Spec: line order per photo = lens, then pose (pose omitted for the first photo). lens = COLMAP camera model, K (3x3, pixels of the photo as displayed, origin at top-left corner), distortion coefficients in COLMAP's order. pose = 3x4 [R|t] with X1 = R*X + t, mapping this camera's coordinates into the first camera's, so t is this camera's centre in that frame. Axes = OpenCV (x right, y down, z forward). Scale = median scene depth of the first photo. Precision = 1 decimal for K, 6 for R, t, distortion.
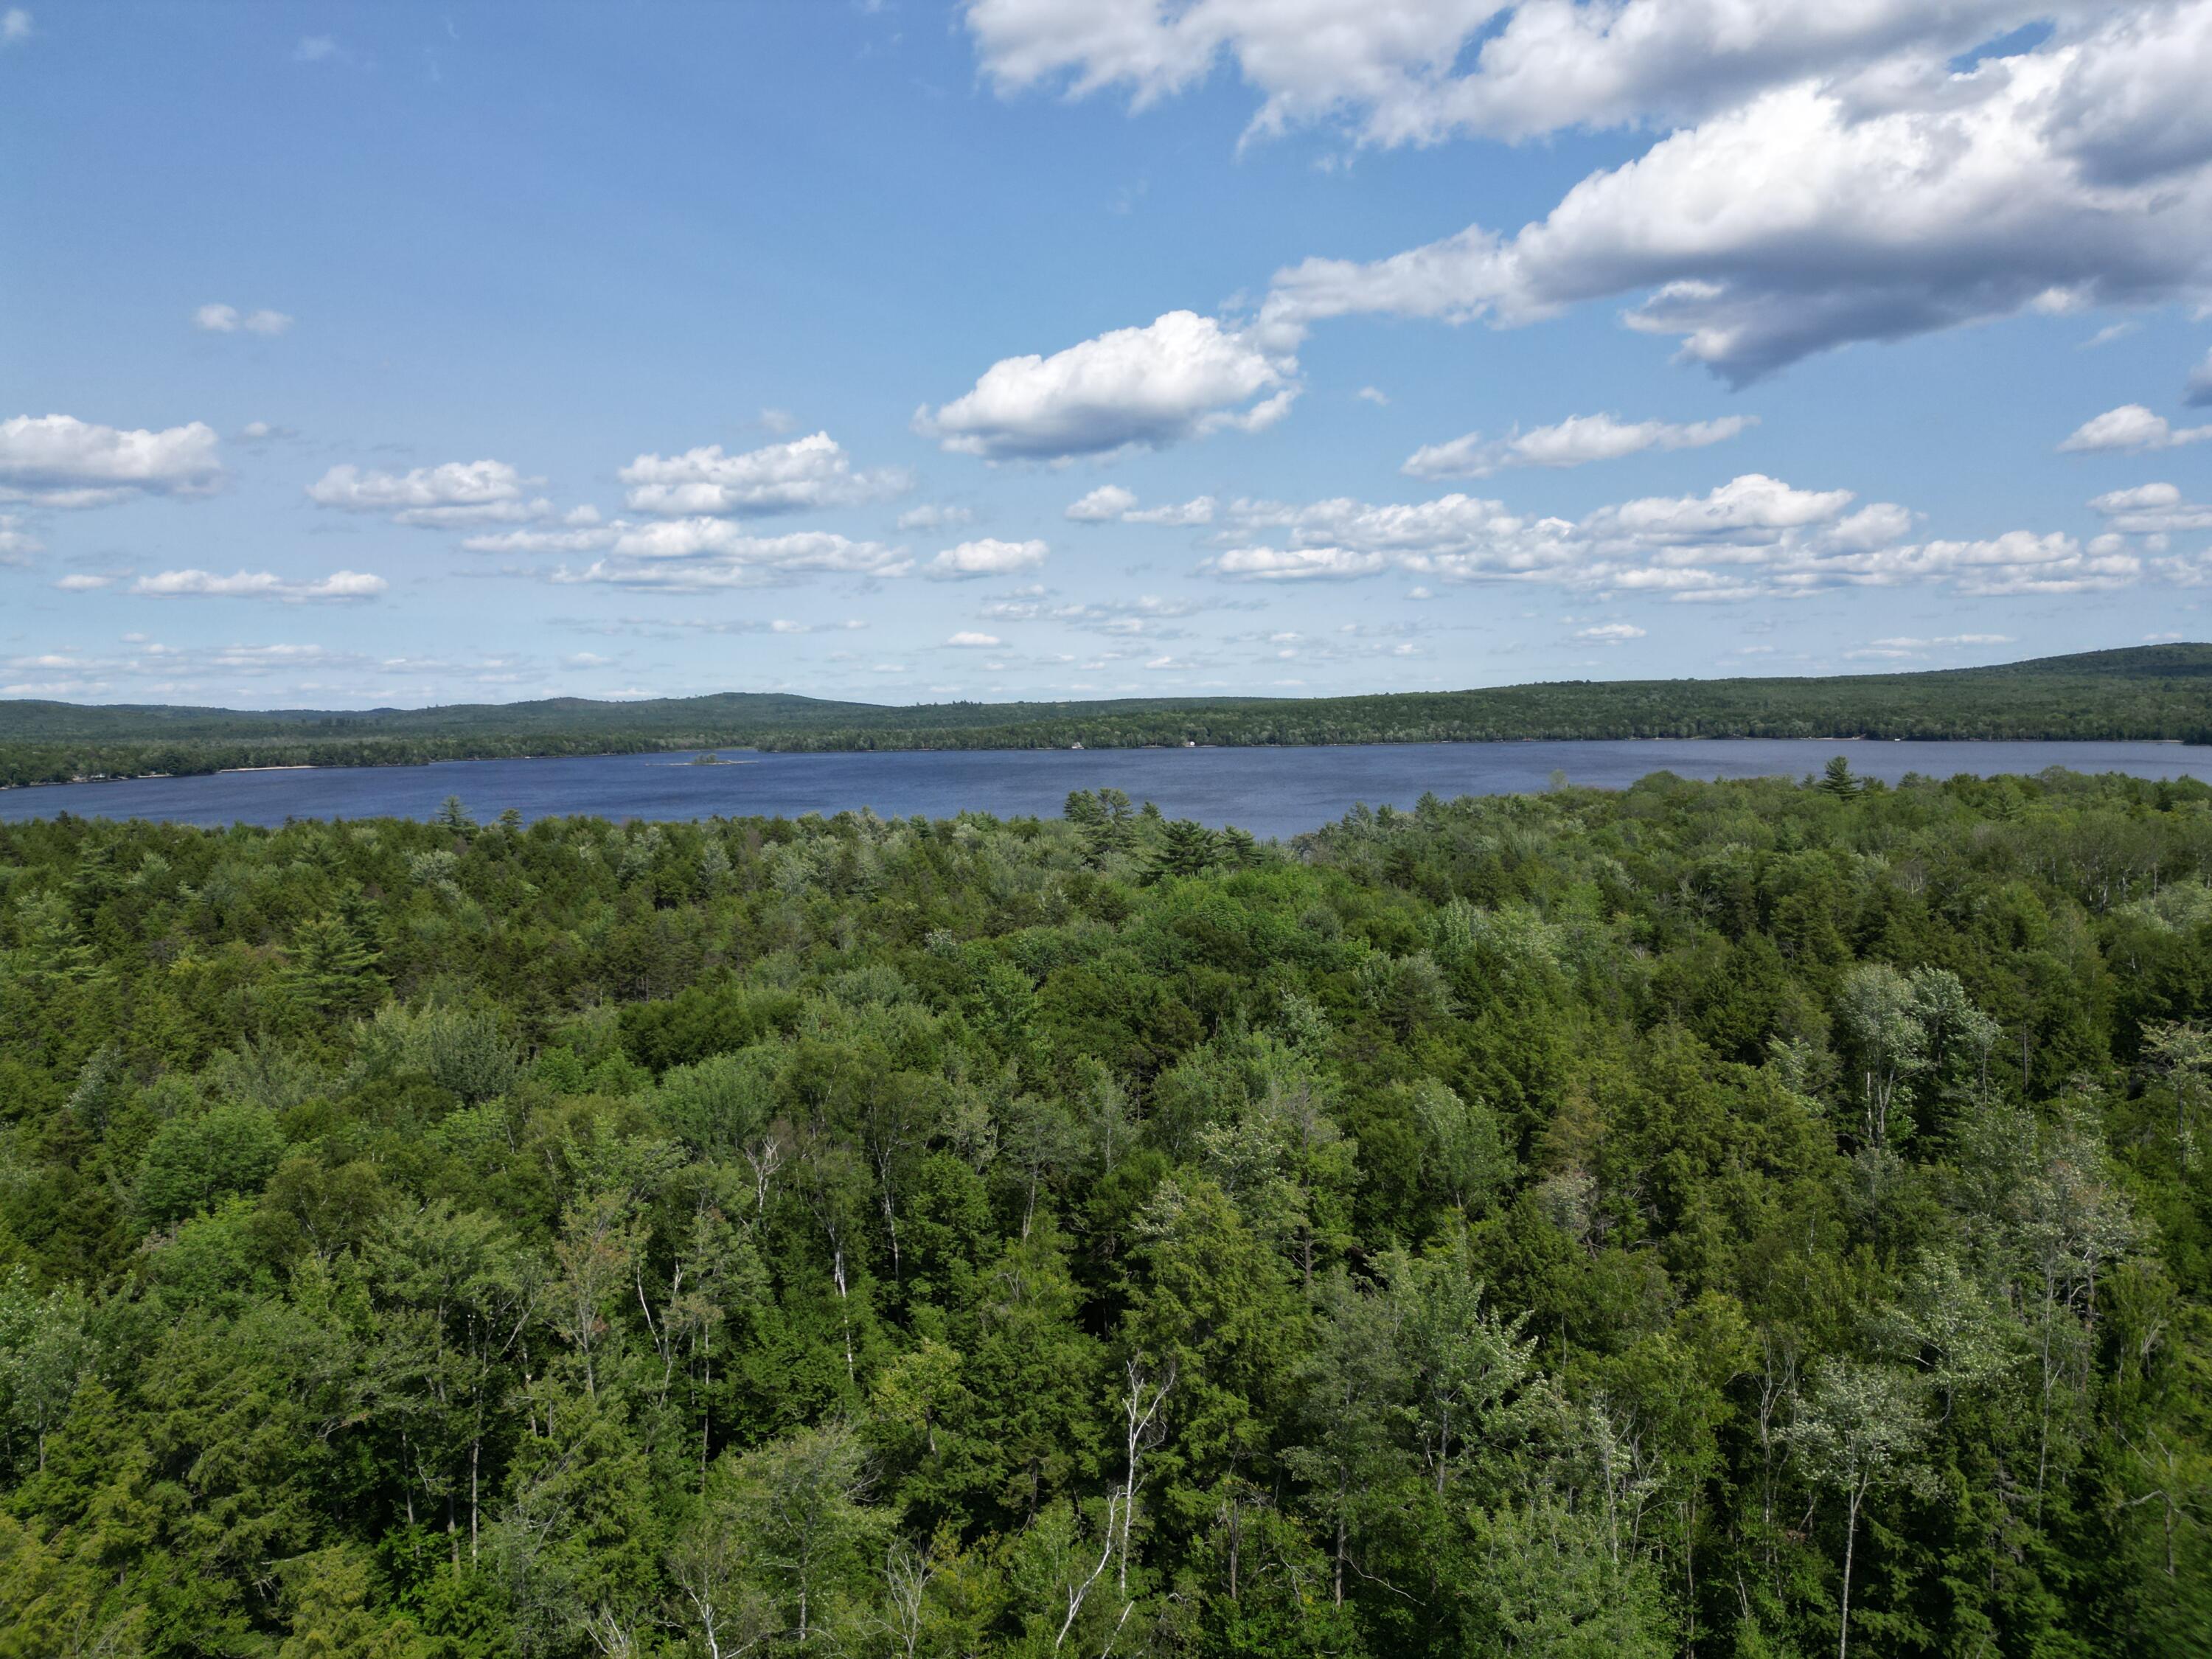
lens RADIAL K [[1550.6, 0, 1106.0], [0, 1550.6, 829.5], [0, 0, 1]] dist [0.063226, -0.050642]
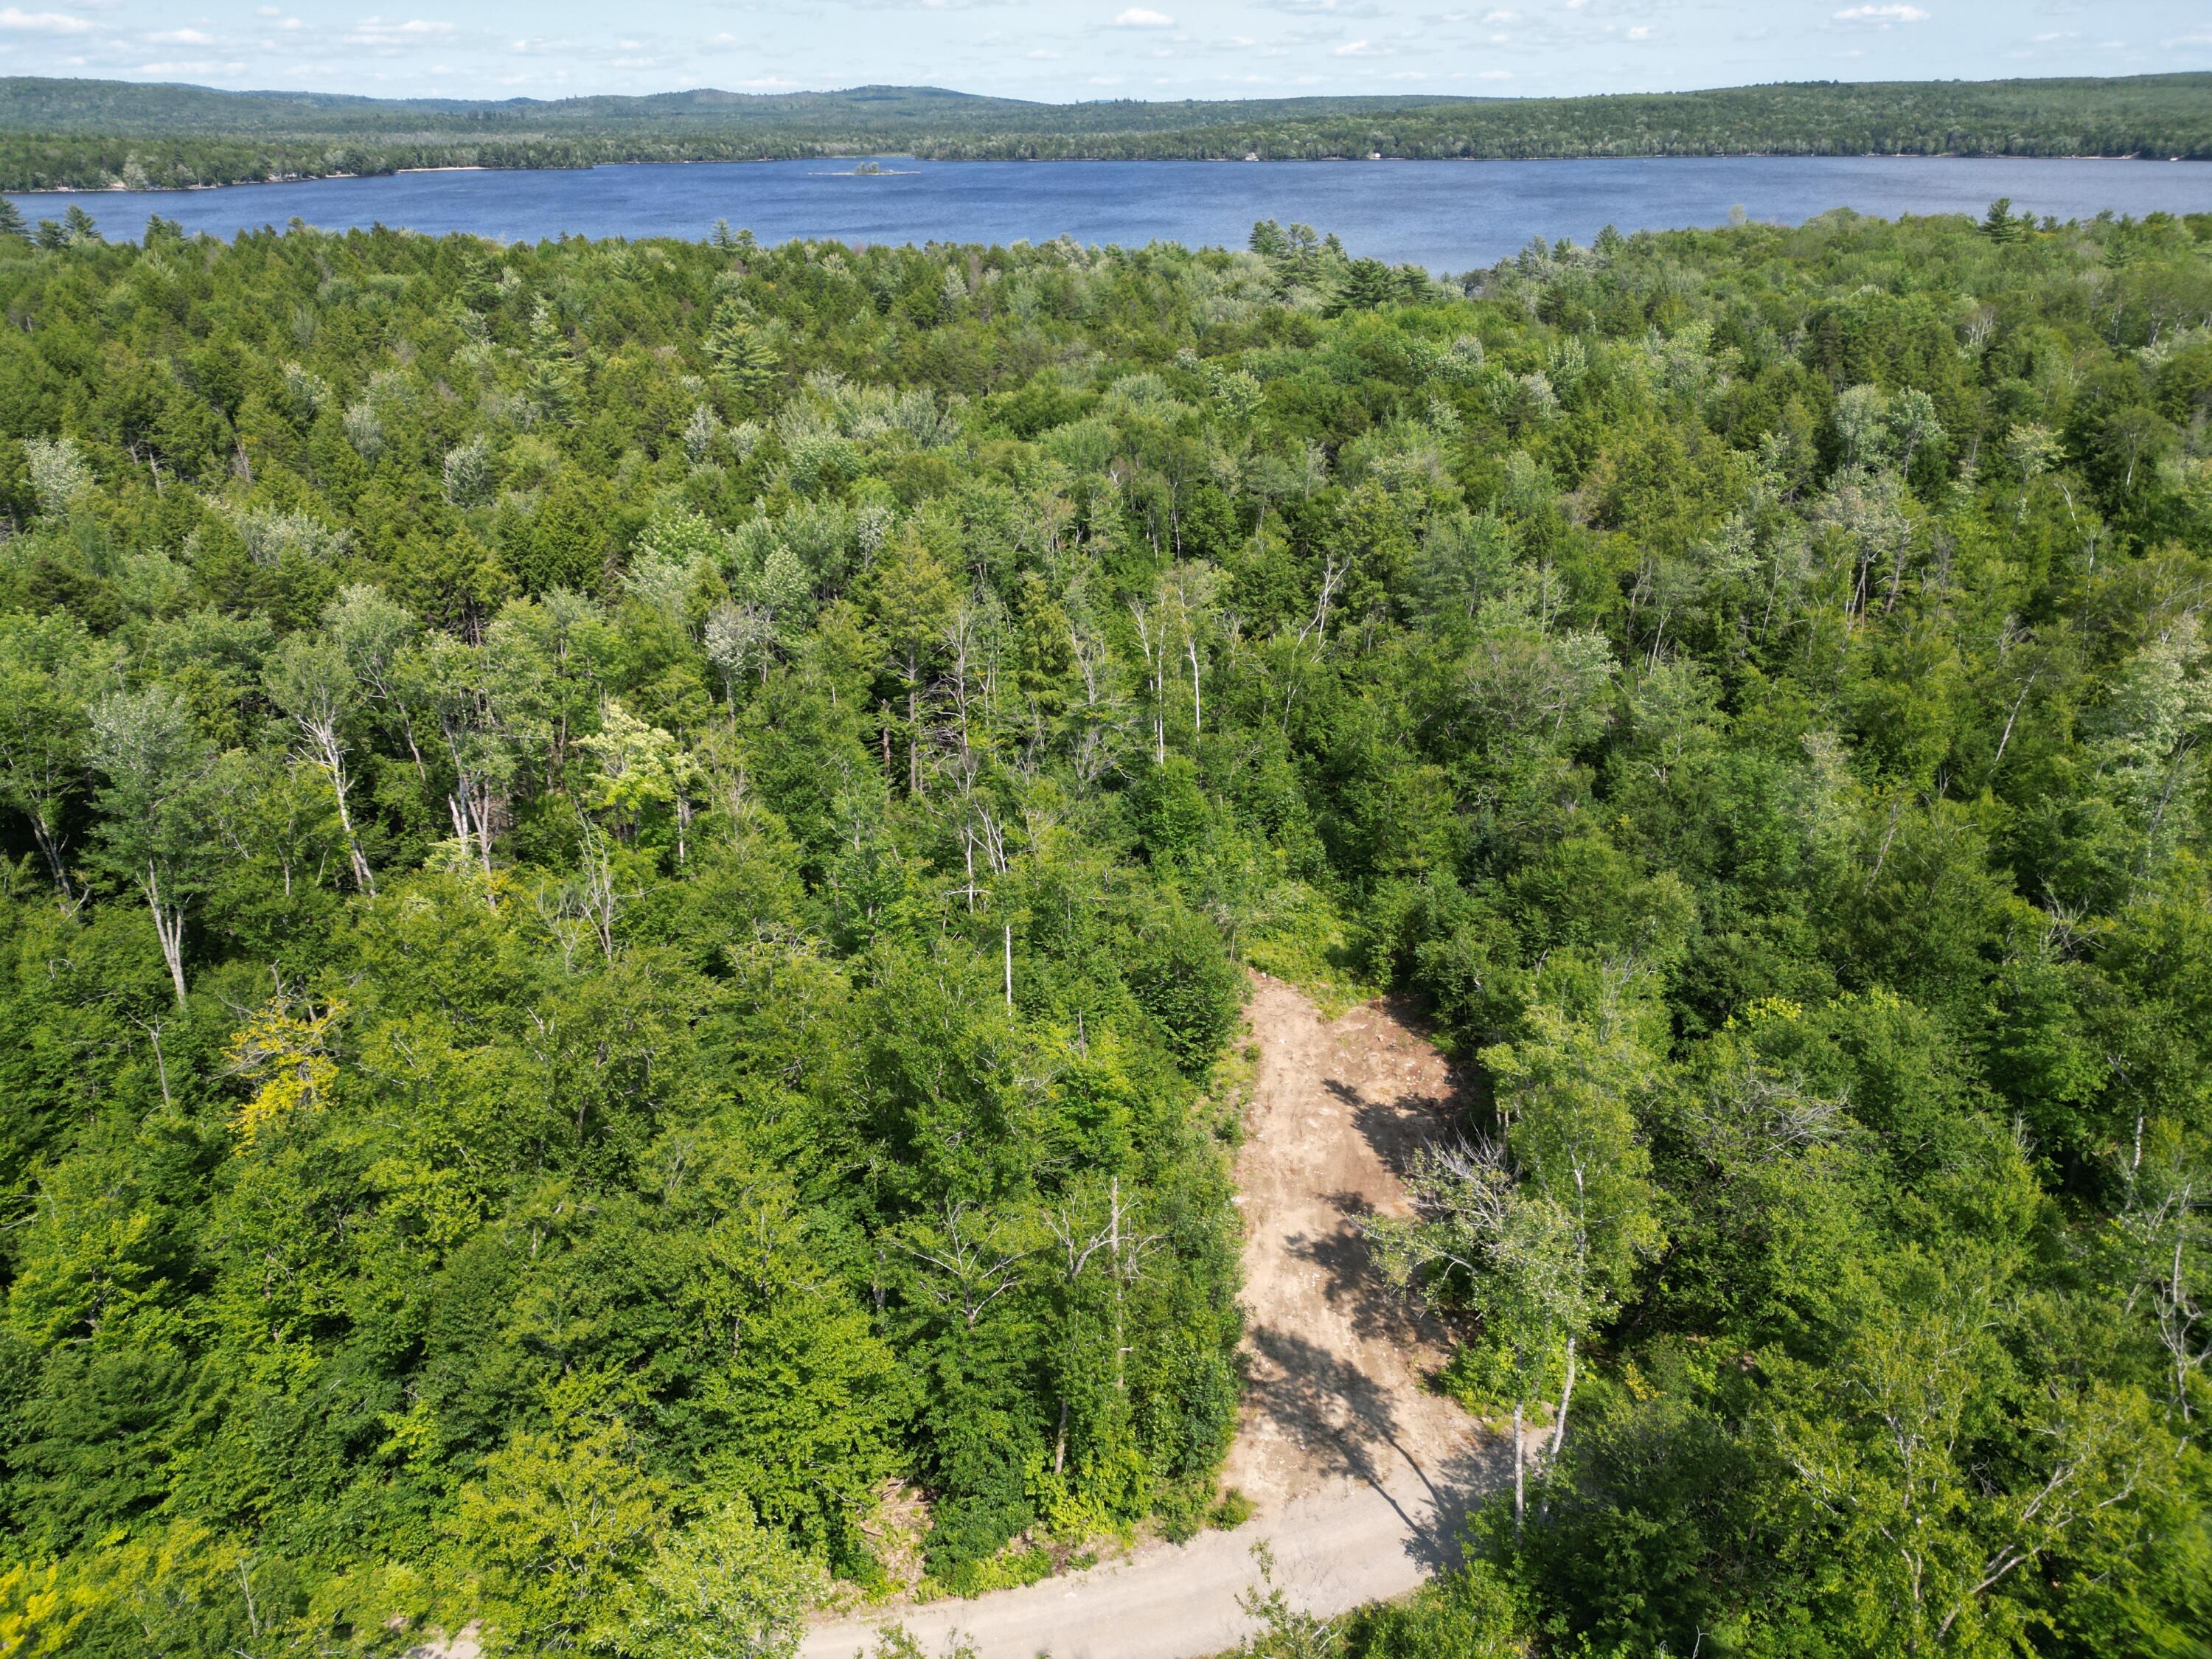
lens RADIAL K [[1550.6, 0, 1106.0], [0, 1550.6, 829.5], [0, 0, 1]] dist [0.063226, -0.050642]
pose [[0.994733, 0.052044, -0.088309, -0.012717], [-0.018213, 0.937547, 0.347381, -0.006074], [0.100873, -0.343943, 0.933557, -0.180102]]
